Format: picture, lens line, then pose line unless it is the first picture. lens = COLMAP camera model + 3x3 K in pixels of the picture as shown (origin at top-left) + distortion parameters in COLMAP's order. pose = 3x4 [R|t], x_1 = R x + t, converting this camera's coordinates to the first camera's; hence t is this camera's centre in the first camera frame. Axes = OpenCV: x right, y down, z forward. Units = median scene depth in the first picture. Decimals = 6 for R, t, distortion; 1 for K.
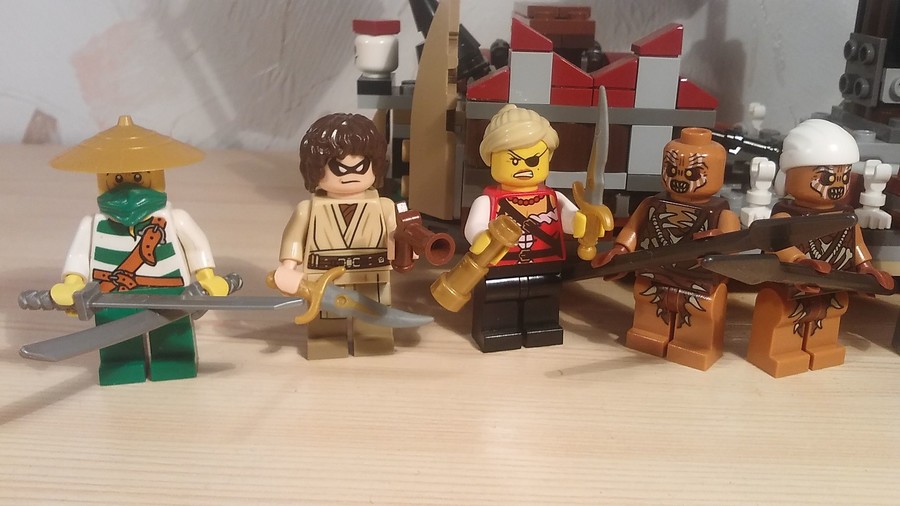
lens RADIAL K [[826.3, 0, 449.8], [0, 826.3, 252.4], [0, 0, 1]] dist [0.021275, -0.162204]
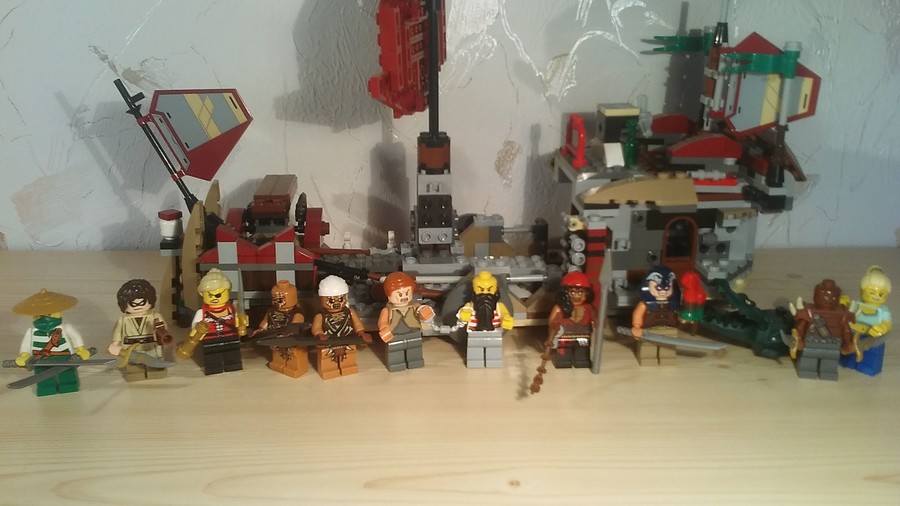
lens RADIAL K [[796.6, 0, 449.1], [0, 796.6, 255.2], [0, 0, 1]] dist [0.082356, -0.281441]
pose [[0.996249, -0.035852, 0.078760, 0.598414], [0.035792, 0.999357, 0.002174, -0.211454], [-0.078787, 0.000653, 0.996891, -1.399260]]
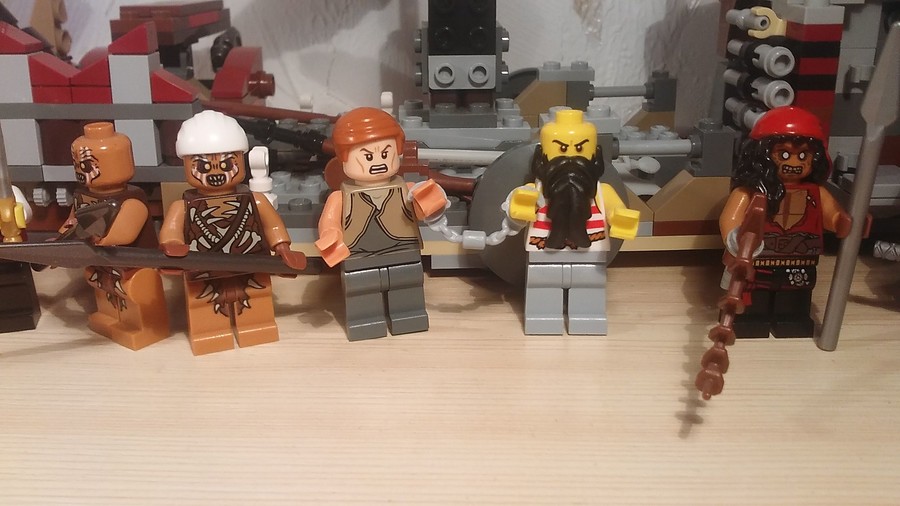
lens RADIAL K [[826.3, 0, 449.8], [0, 826.3, 252.4], [0, 0, 1]] dist [0.021275, -0.162204]
pose [[0.999464, -0.028632, 0.015850, 0.718033], [0.028435, 0.999518, 0.012480, 0.015672], [-0.016199, -0.012023, 0.999796, -0.068660]]
